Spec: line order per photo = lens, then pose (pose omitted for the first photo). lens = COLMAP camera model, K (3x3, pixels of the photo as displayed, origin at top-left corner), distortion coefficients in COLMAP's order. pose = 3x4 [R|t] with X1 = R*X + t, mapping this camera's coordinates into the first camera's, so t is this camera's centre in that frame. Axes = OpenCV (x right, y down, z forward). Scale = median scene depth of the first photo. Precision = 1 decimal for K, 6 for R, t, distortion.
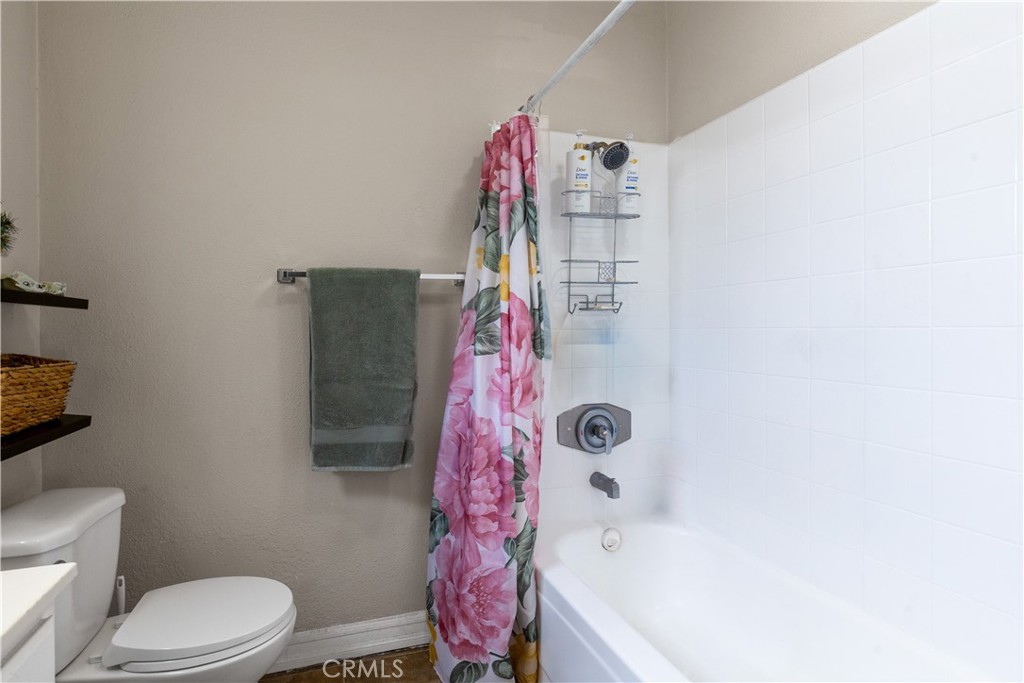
lens RADIAL K [[509.2, 0, 511.3], [0, 509.2, 325.9], [0, 0, 1]] dist [-0.005422, -0.000800]
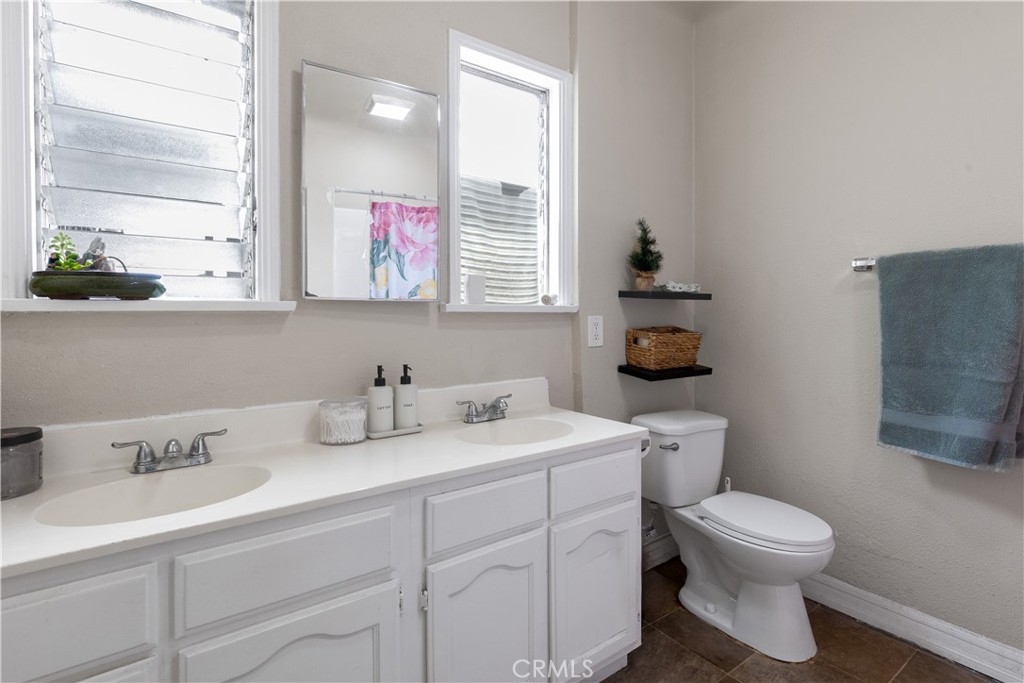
lens RADIAL K [[509.2, 0, 511.3], [0, 509.2, 325.9], [0, 0, 1]] dist [-0.005422, -0.000800]
pose [[0.310183, 0.025881, -0.950325, 0.452302], [0.005691, 0.999561, 0.029079, -0.002390], [0.950660, -0.014428, 0.309900, -0.073519]]
